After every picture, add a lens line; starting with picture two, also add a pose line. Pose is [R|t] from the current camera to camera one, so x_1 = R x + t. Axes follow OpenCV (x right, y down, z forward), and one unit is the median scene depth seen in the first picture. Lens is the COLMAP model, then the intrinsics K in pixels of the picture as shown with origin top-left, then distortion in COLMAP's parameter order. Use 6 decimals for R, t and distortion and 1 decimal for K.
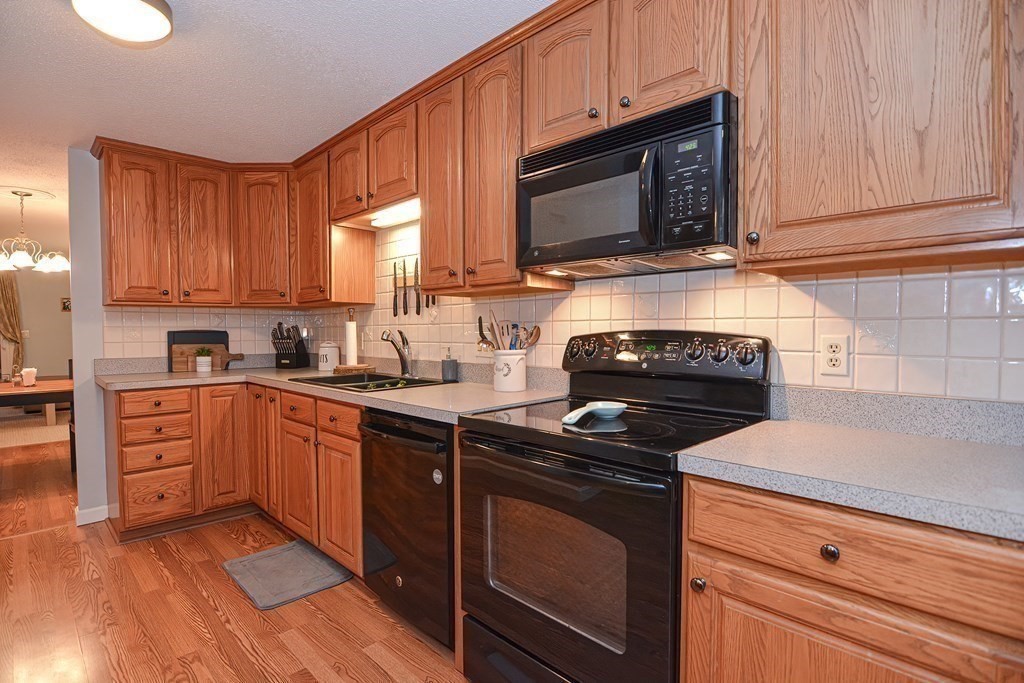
lens RADIAL K [[495.3, 0, 507.9], [0, 495.3, 344.9], [0, 0, 1]] dist [-0.000845, -0.013703]
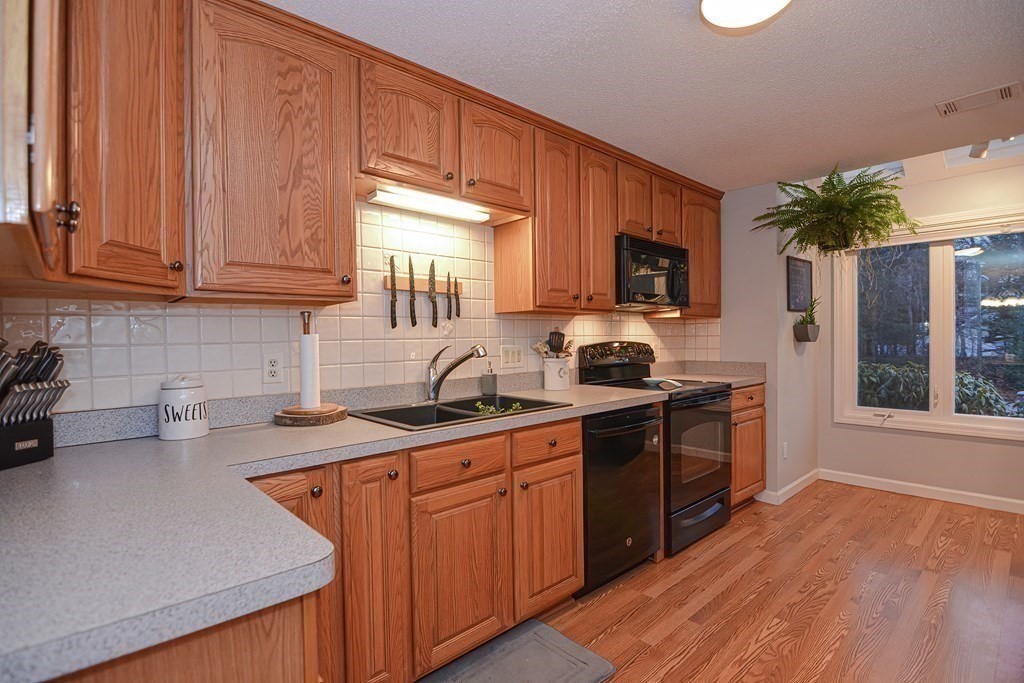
lens RADIAL K [[495.3, 0, 507.9], [0, 495.3, 344.9], [0, 0, 1]] dist [-0.000845, -0.013703]
pose [[0.051718, -0.008402, 0.998626, -1.025546], [0.047191, 0.998868, 0.005960, -0.030161], [-0.997546, 0.046818, 0.052056, 0.841975]]
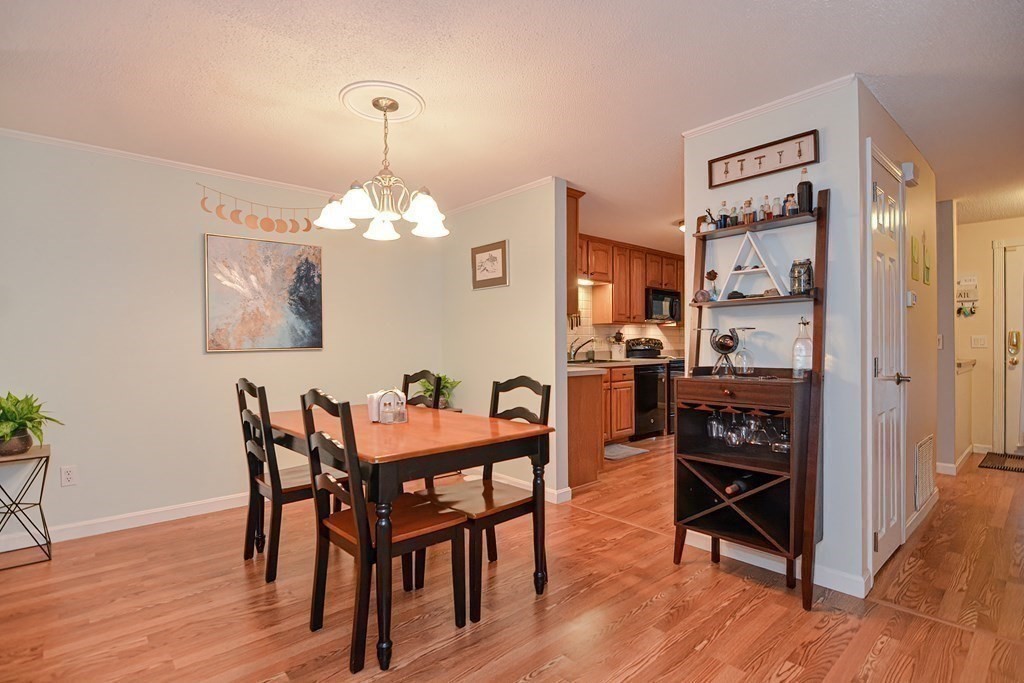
lens RADIAL K [[495.3, 0, 507.9], [0, 495.3, 344.9], [0, 0, 1]] dist [-0.000845, -0.013703]
pose [[0.065653, 0.000153, 0.997842, -2.253982], [0.039467, 0.999217, -0.002750, -0.003957], [-0.997062, 0.039563, 0.065596, 1.143221]]
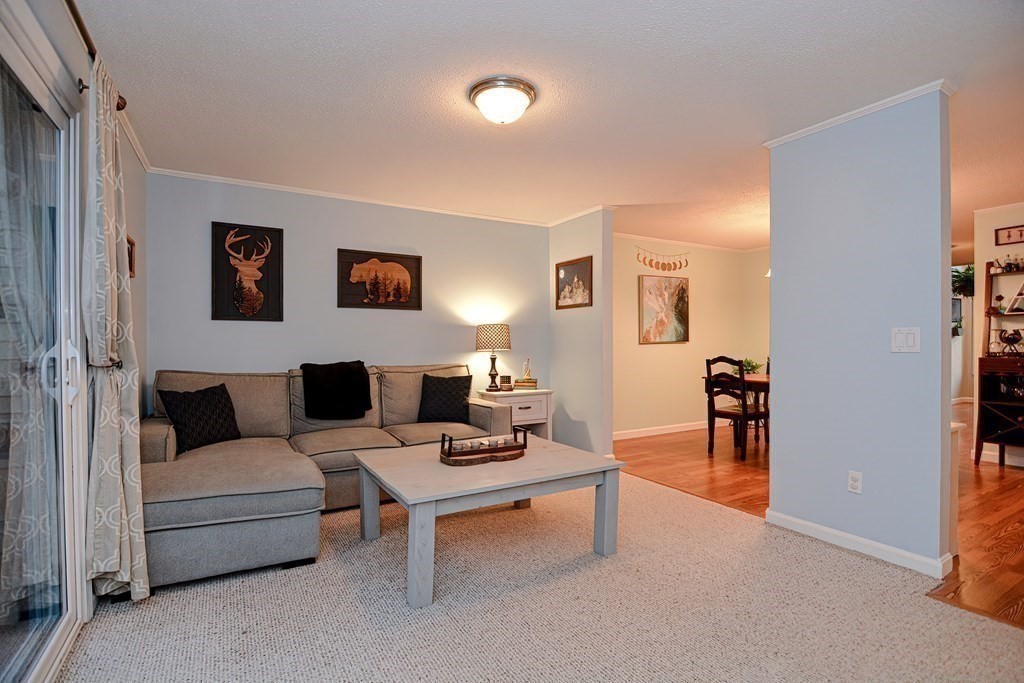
lens RADIAL K [[499.4, 0, 514.4], [0, 499.4, 345.0], [0, 0, 1]] dist [-0.000717, -0.000007]
pose [[0.259621, -0.006632, 0.965688, -3.251921], [0.036792, 0.999318, -0.003028, -0.025322], [-0.965009, 0.036316, 0.259688, 1.909131]]
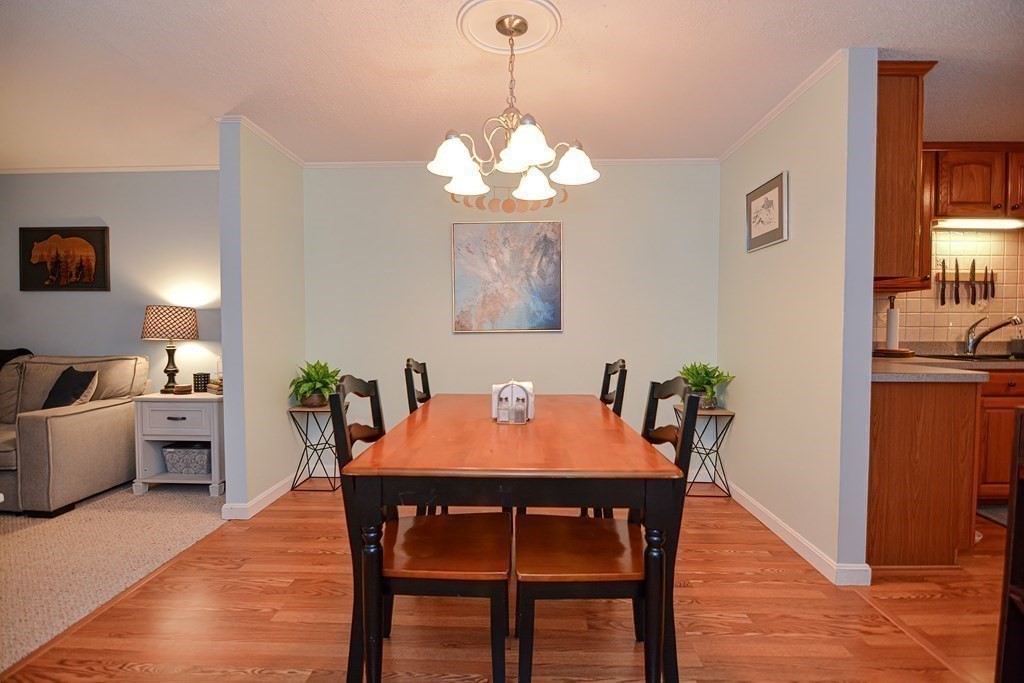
lens RADIAL K [[495.3, 0, 507.9], [0, 495.3, 344.9], [0, 0, 1]] dist [-0.000845, -0.013703]
pose [[0.734543, -0.021090, 0.678235, -1.894156], [0.021307, 0.999741, 0.008012, 0.005457], [-0.678228, 0.008566, 0.734802, 0.899630]]
